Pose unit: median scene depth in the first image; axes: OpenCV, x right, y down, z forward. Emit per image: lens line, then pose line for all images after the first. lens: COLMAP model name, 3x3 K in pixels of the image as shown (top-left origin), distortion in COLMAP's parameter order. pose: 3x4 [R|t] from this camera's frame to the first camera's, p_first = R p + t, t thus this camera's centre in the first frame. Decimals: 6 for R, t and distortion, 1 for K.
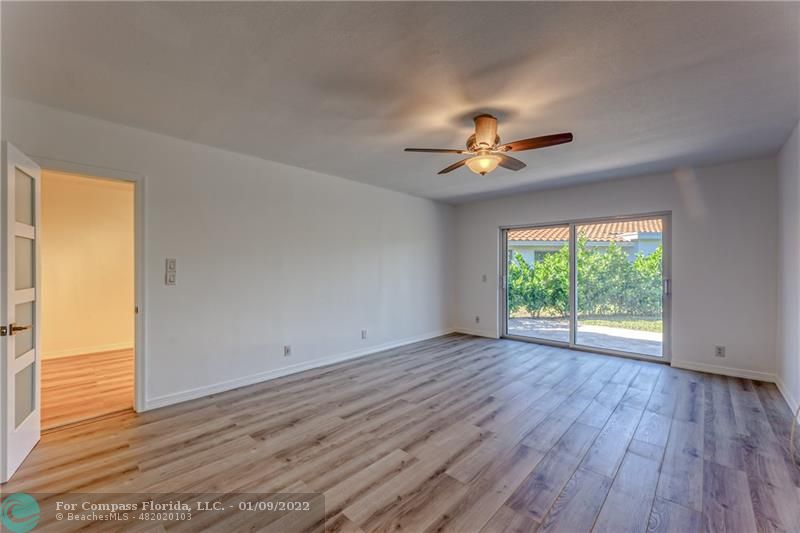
lens RADIAL K [[327.6, 0, 404.0], [0, 327.6, 269.0], [0, 0, 1]] dist [0.007008, -0.000503]
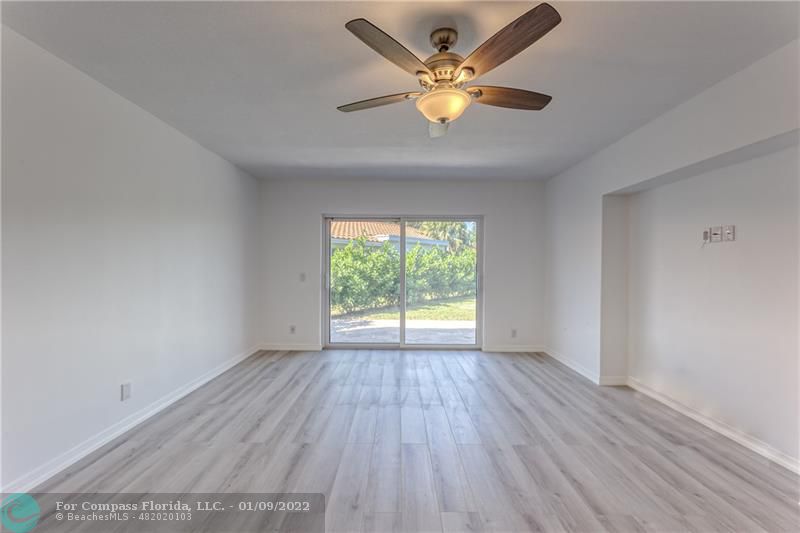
lens RADIAL K [[327.6, 0, 399.0], [0, 327.6, 266.1], [0, 0, 1]] dist [0.007008, -0.000503]
pose [[0.737009, 0.001723, 0.675881, -0.152252], [-0.003060, 0.999995, 0.000788, 0.000805], [-0.675877, -0.002649, 0.737010, 0.322252]]
